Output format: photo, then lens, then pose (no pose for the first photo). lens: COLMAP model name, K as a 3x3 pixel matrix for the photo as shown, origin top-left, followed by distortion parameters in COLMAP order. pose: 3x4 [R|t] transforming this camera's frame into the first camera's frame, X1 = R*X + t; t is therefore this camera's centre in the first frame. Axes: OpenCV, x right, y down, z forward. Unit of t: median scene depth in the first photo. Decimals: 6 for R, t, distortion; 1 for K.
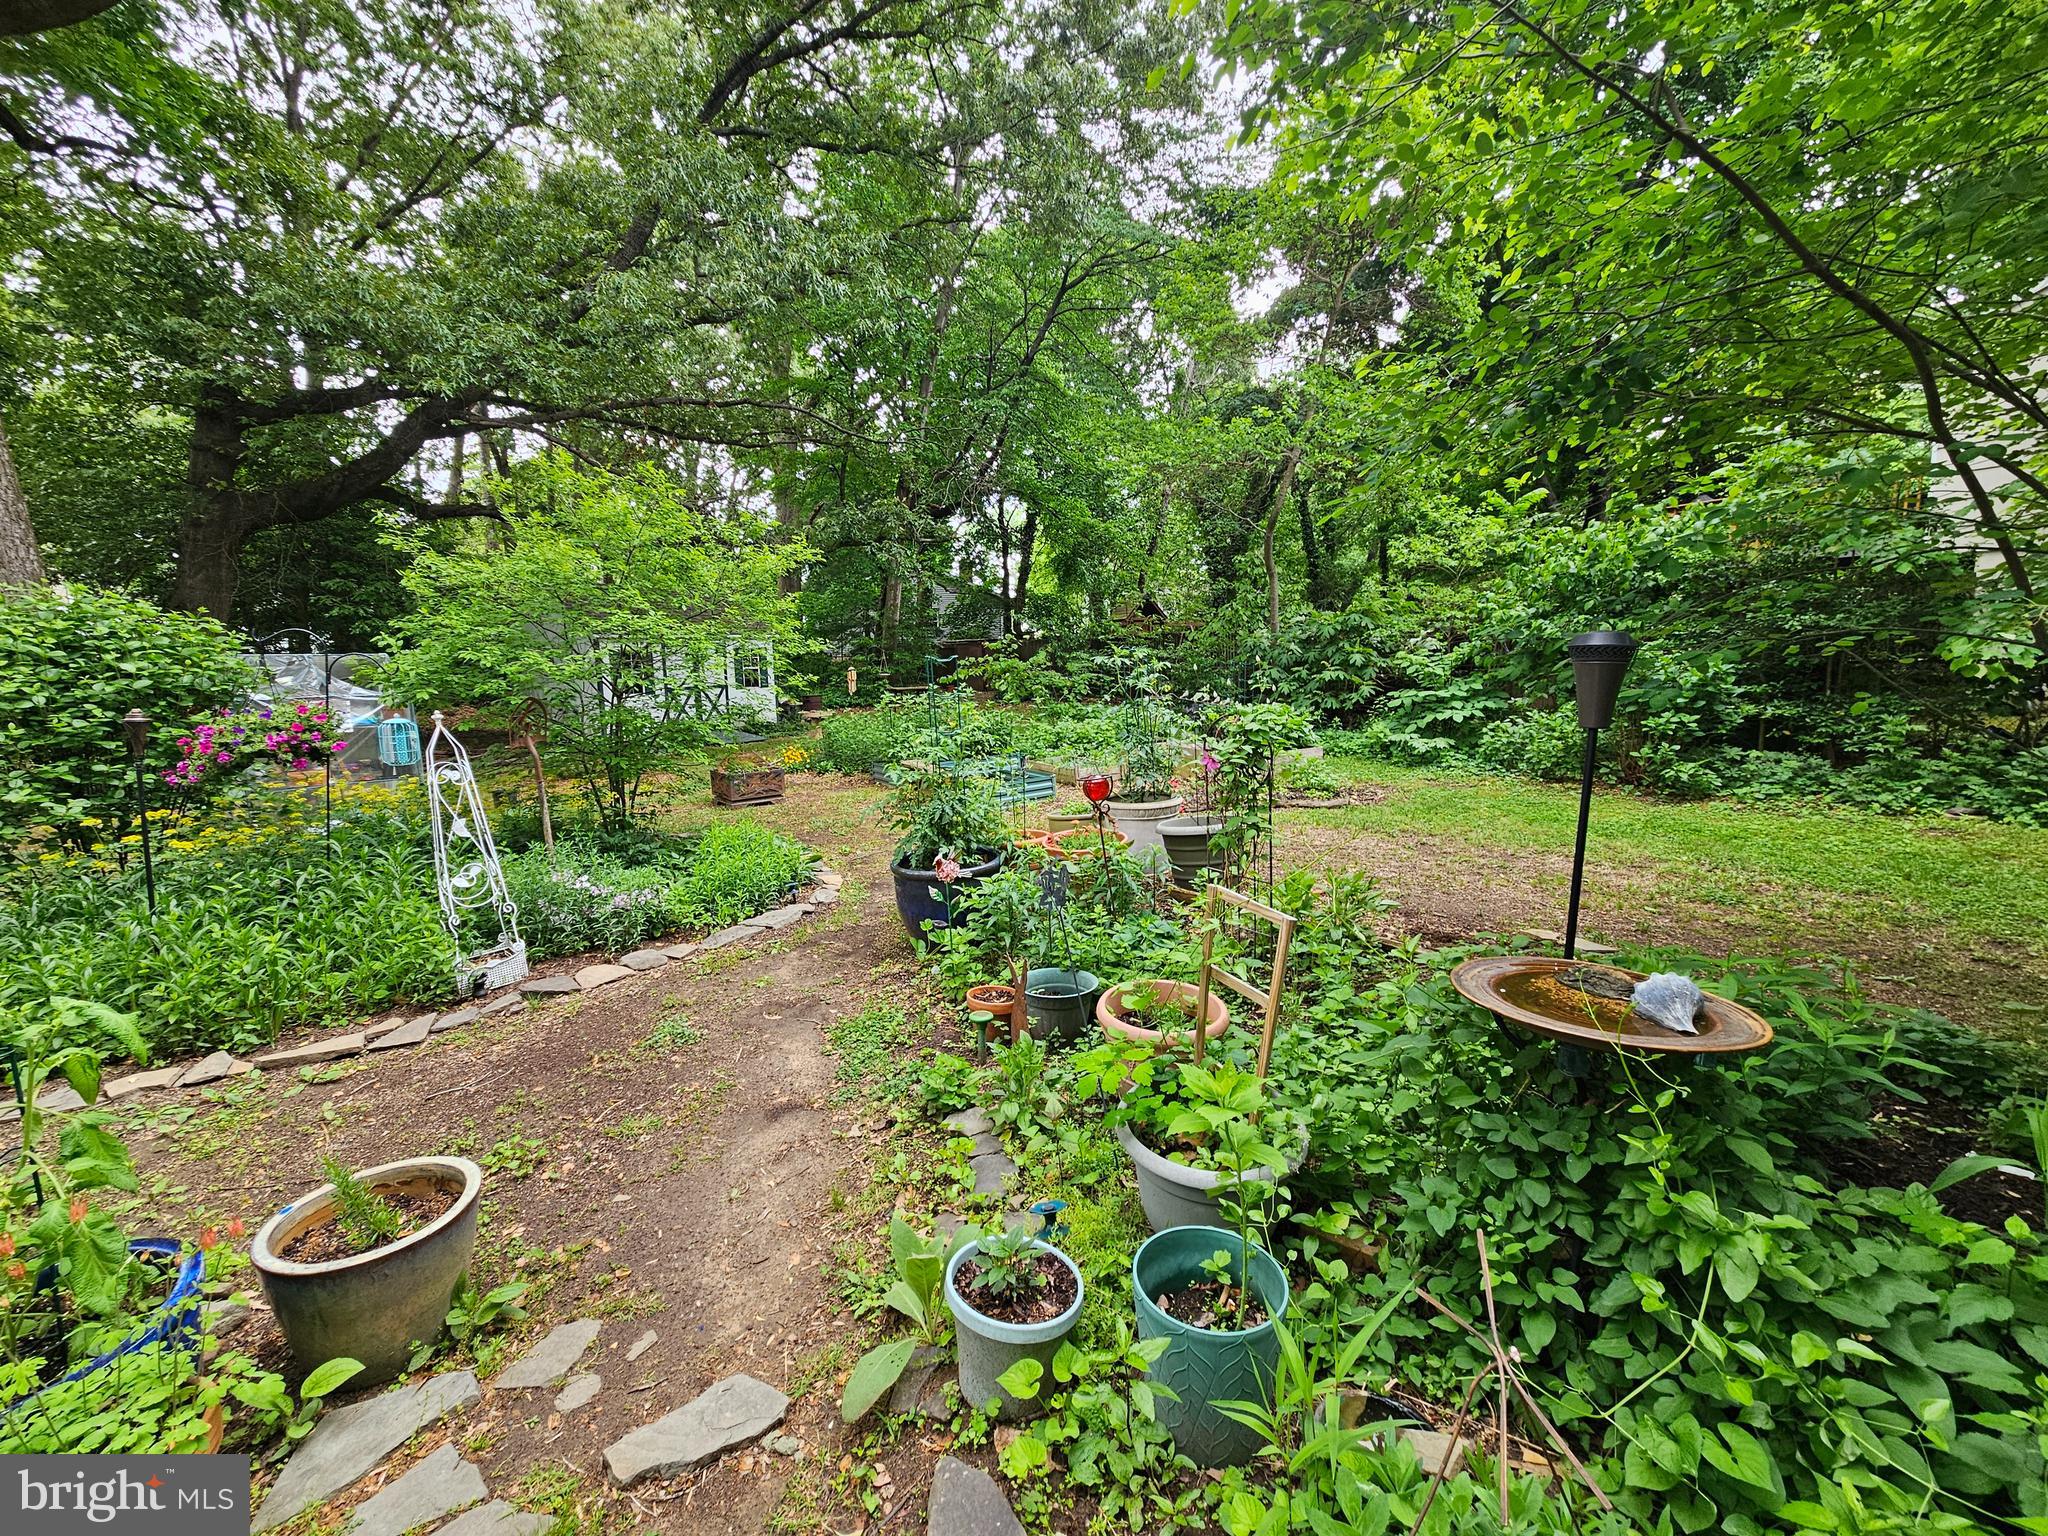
lens RADIAL K [[821.2, 0, 1029.1], [0, 821.2, 760.2], [0, 0, 1]] dist [-0.002371, -0.000021]
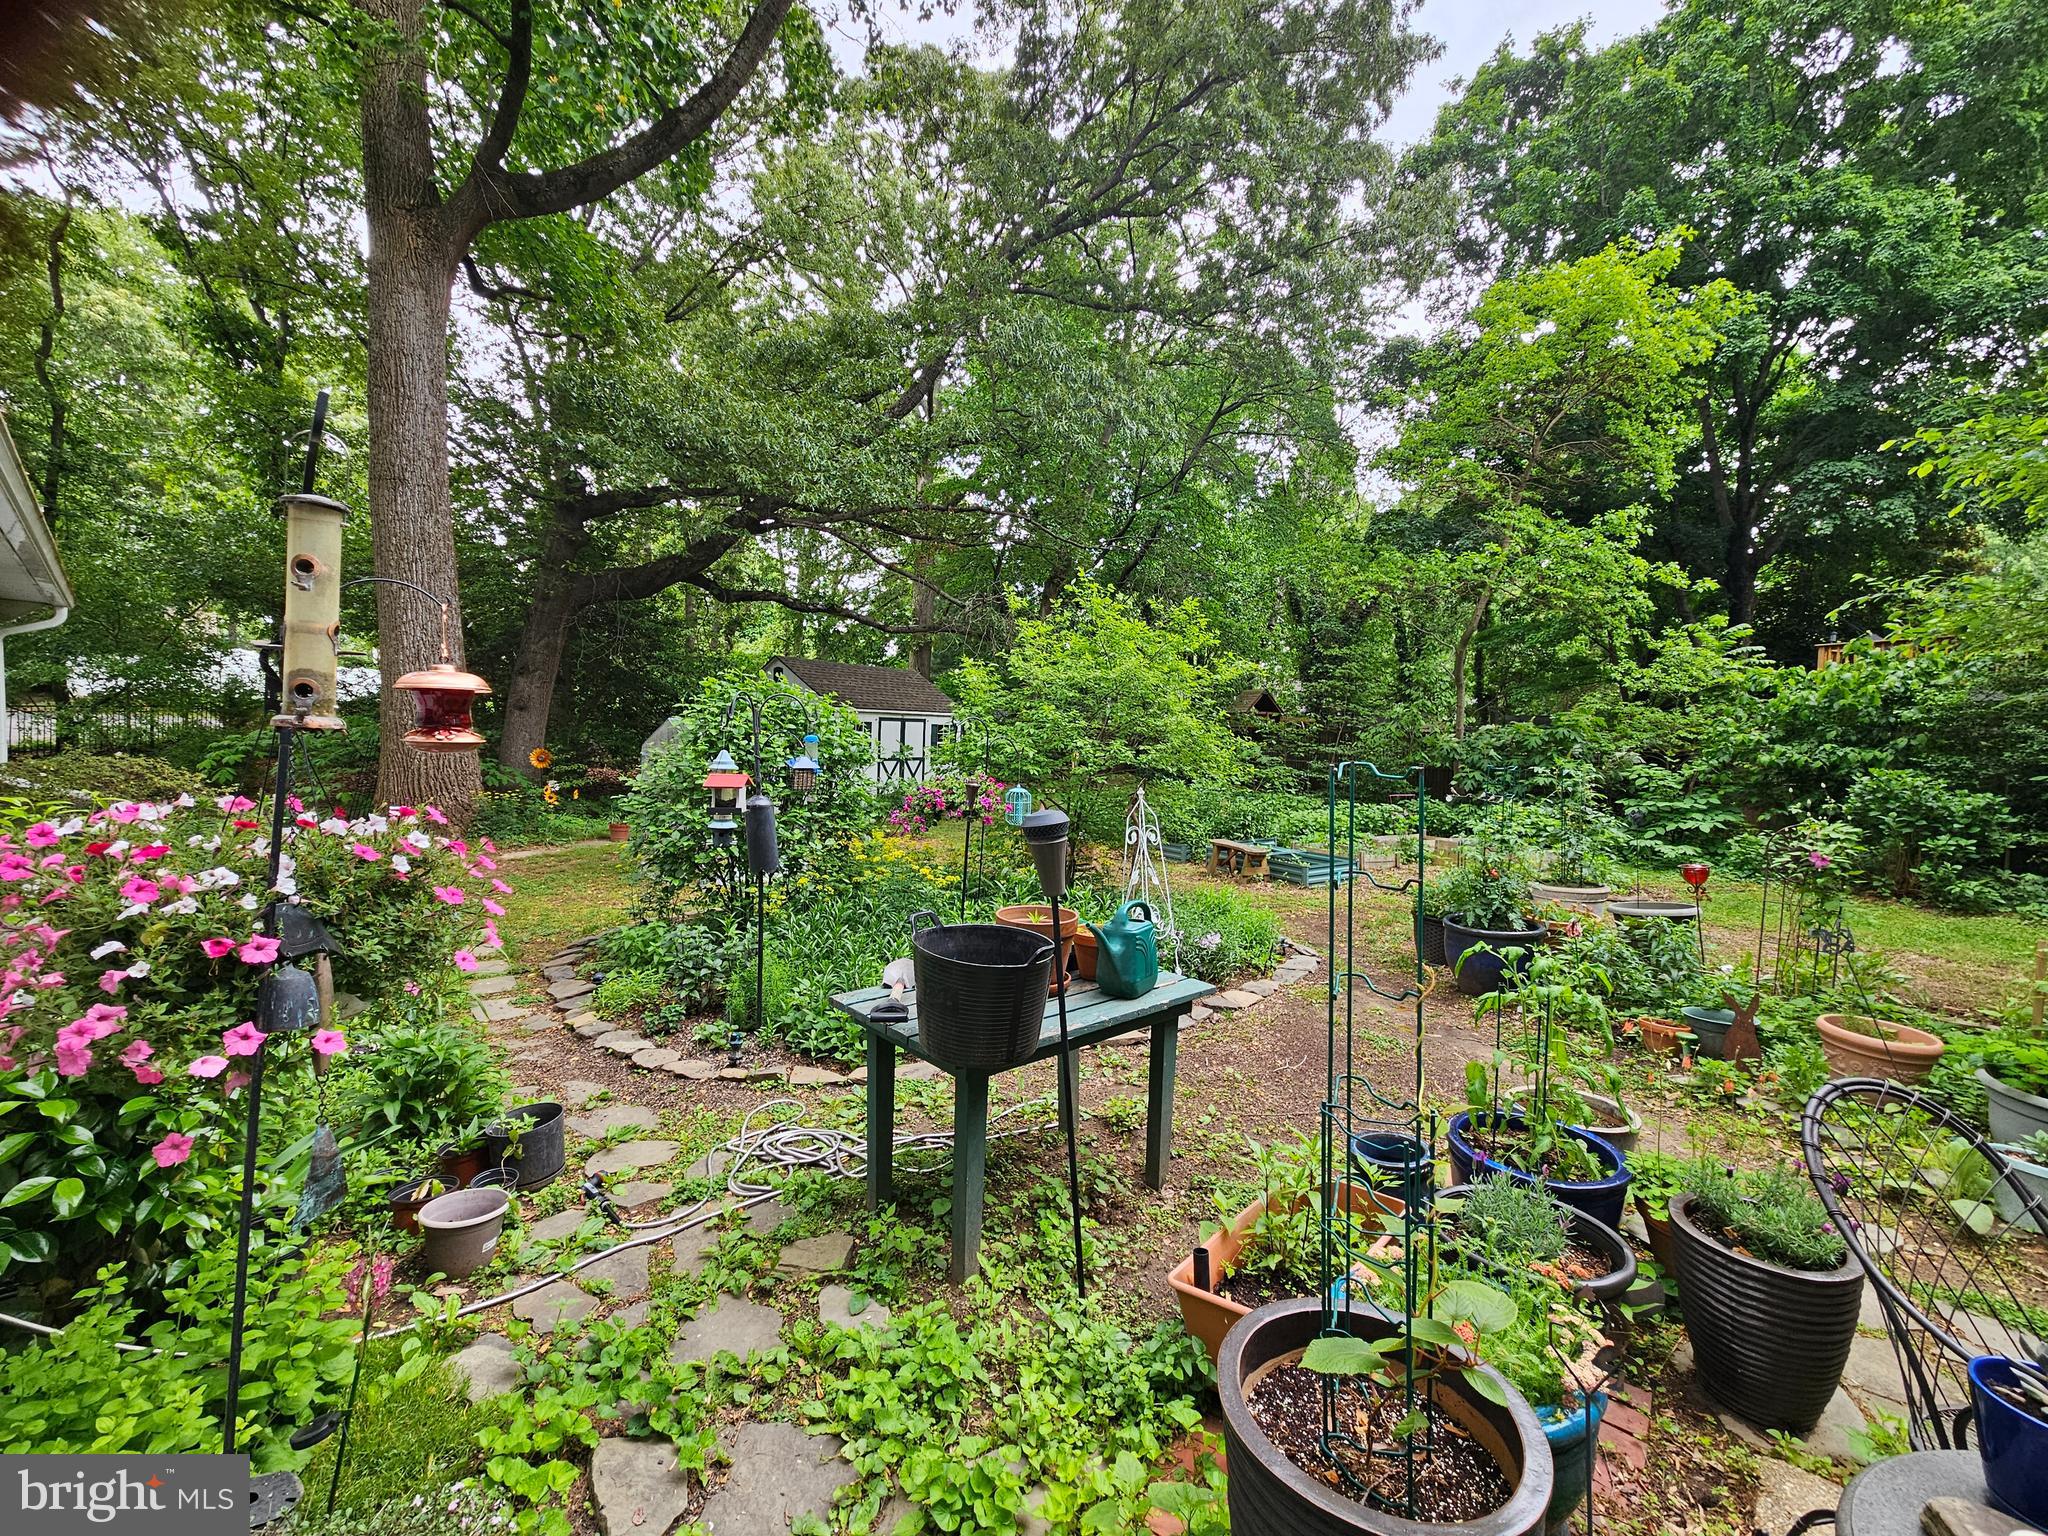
lens RADIAL K [[821.2, 0, 1024.8], [0, 821.2, 768.3], [0, 0, 1]] dist [-0.002371, -0.000021]
pose [[0.998205, 0.052396, -0.029011, -0.362936], [-0.054671, 0.994951, -0.084164, 0.010968], [0.024455, 0.085599, 0.996030, -0.133773]]
